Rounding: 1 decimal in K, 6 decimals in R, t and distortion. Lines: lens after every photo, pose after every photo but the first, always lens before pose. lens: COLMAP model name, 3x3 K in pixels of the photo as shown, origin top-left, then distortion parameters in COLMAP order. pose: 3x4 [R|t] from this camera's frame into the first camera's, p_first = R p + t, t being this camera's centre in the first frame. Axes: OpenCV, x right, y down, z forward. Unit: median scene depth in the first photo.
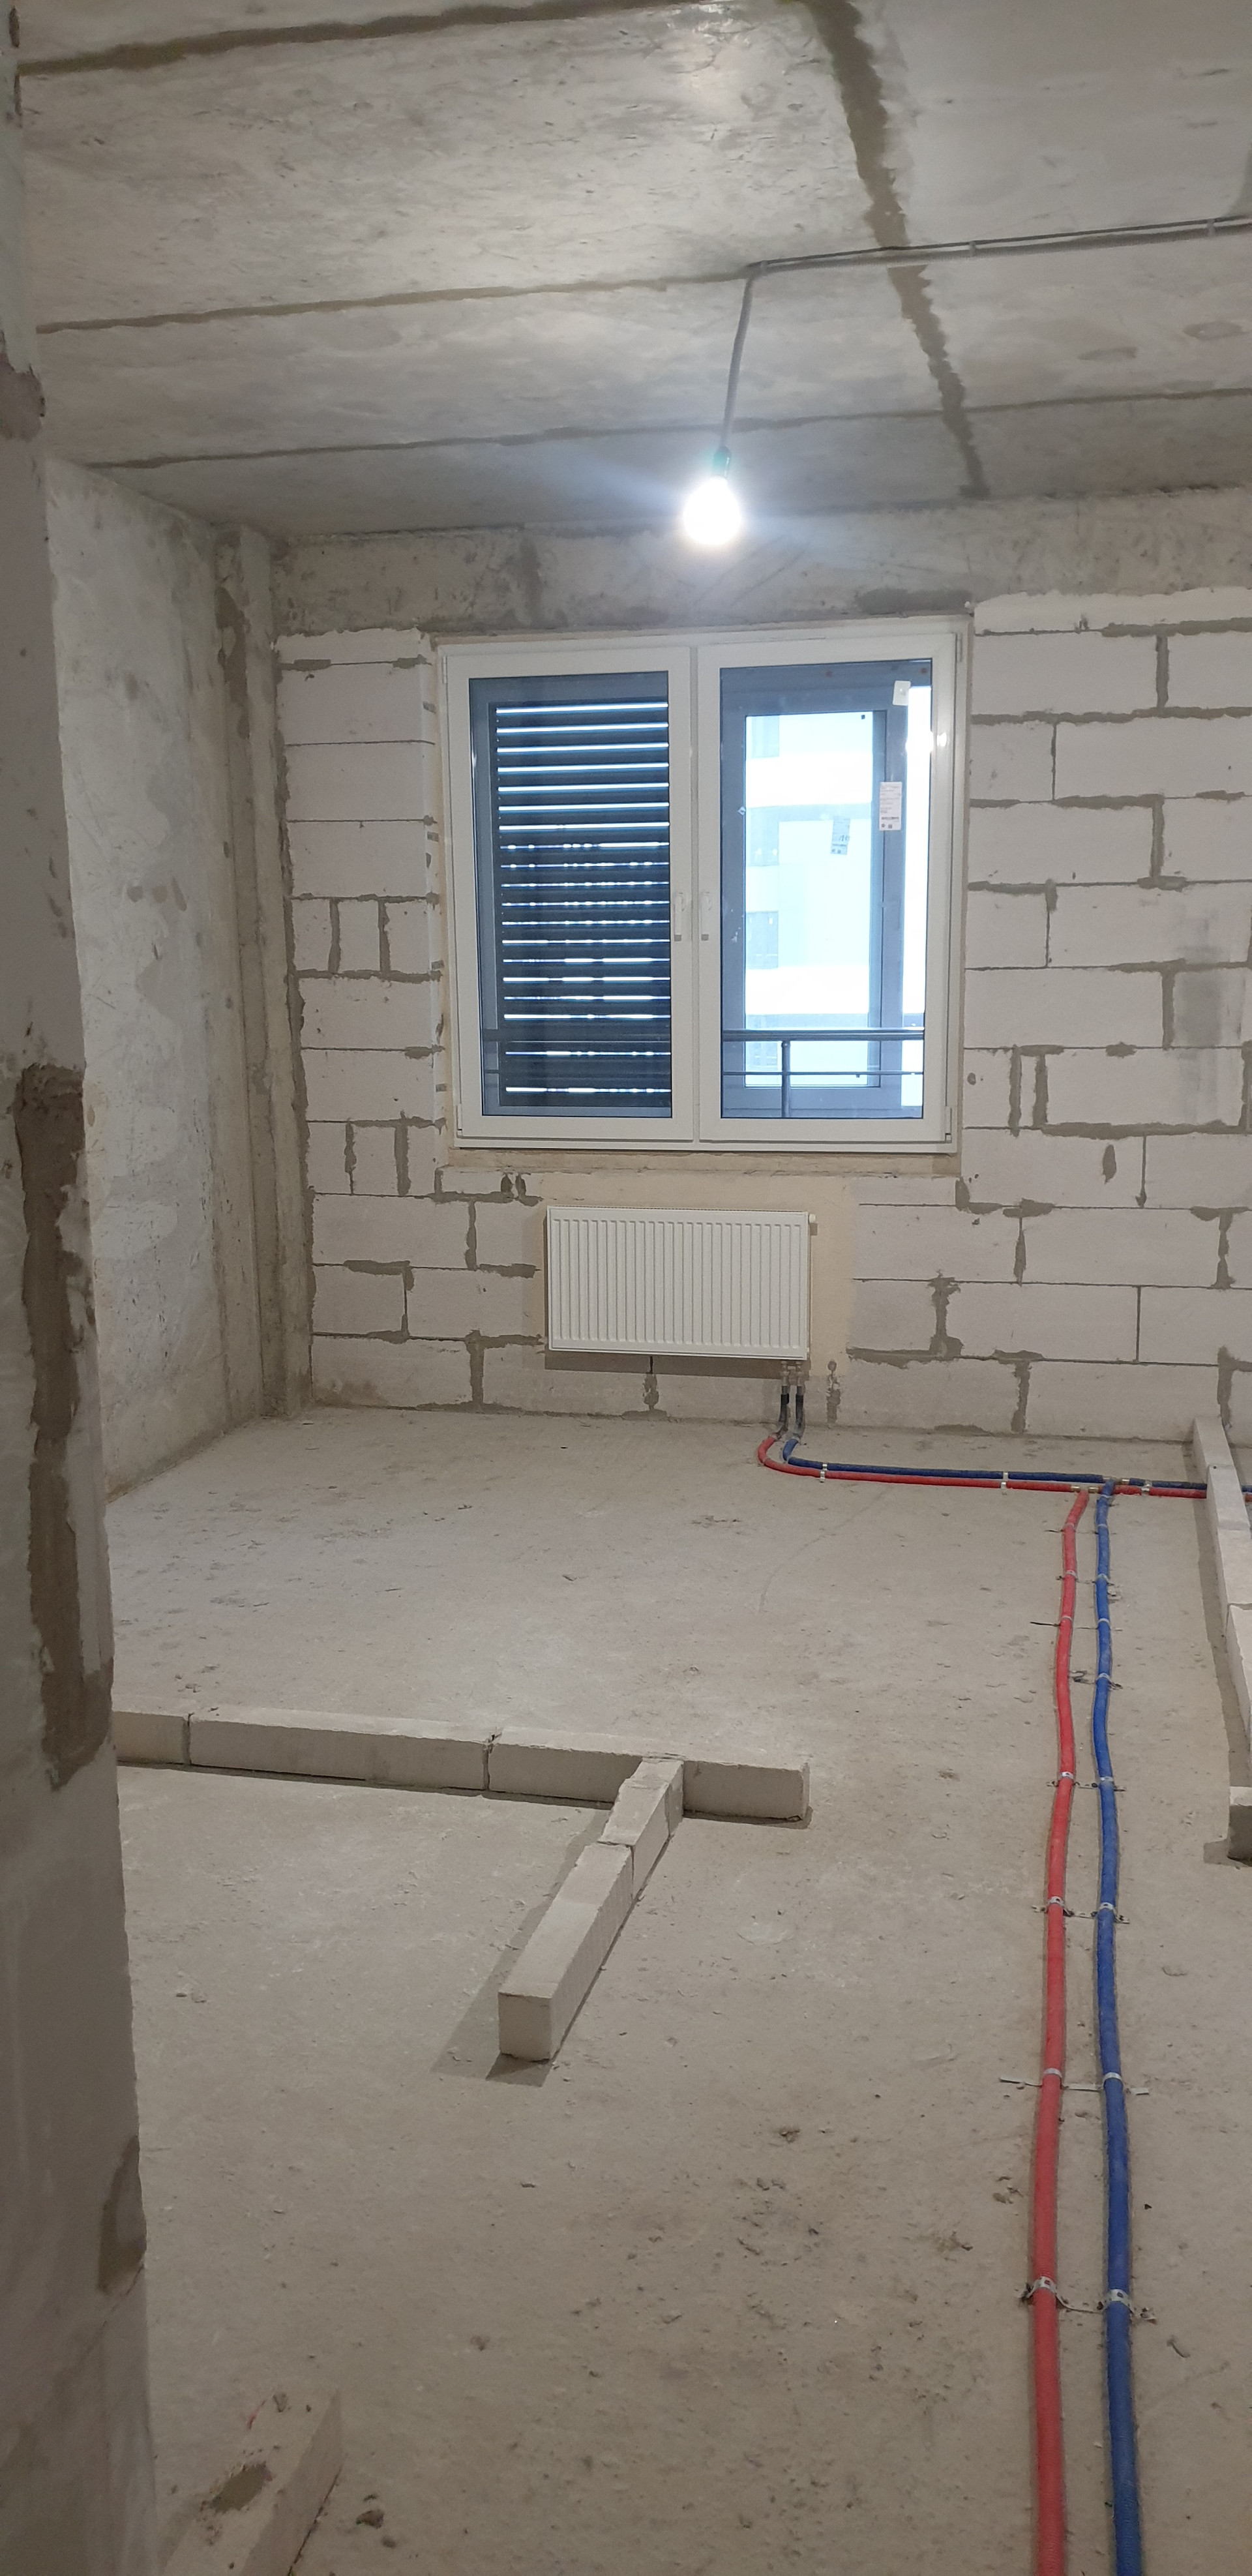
lens RADIAL K [[1960.7, 0, 636.3], [0, 1960.7, 1357.7], [0, 0, 1]] dist [0.183634, -0.446490]
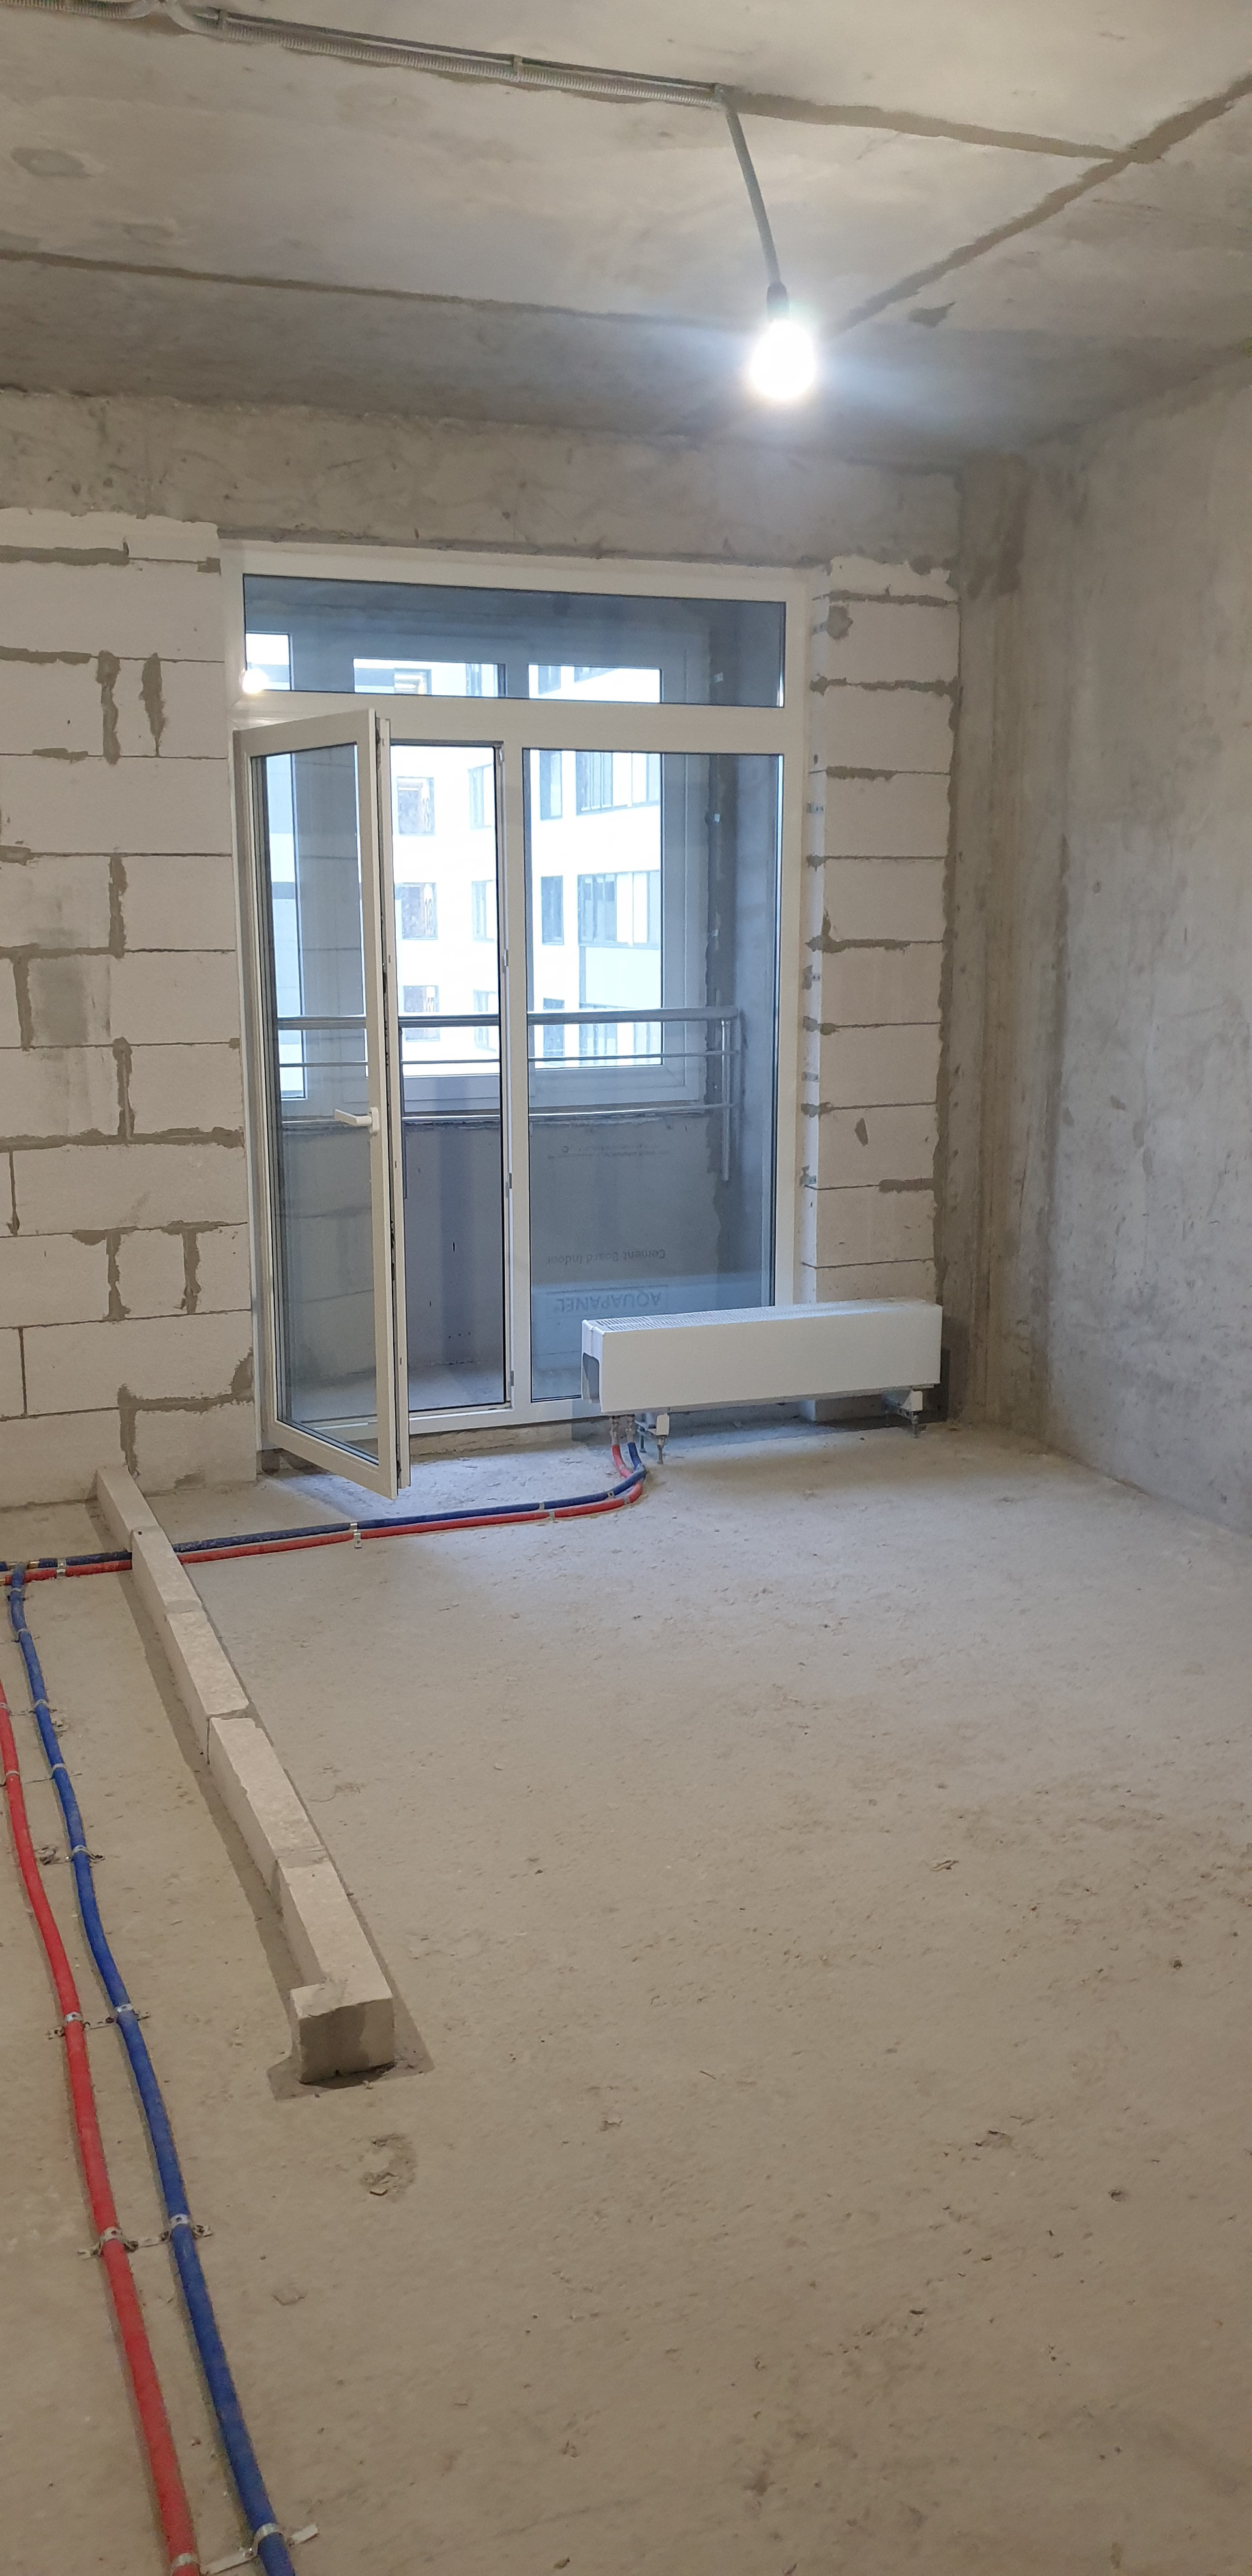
lens RADIAL K [[1989.5, 0, 618.2], [0, 1989.5, 1272.5], [0, 0, 1]] dist [0.051754, -0.113278]
pose [[0.827392, -0.092418, 0.553969, -0.004374], [0.110543, 0.993871, 0.000702, -0.032574], [-0.550639, 0.060656, 0.832537, 0.155255]]
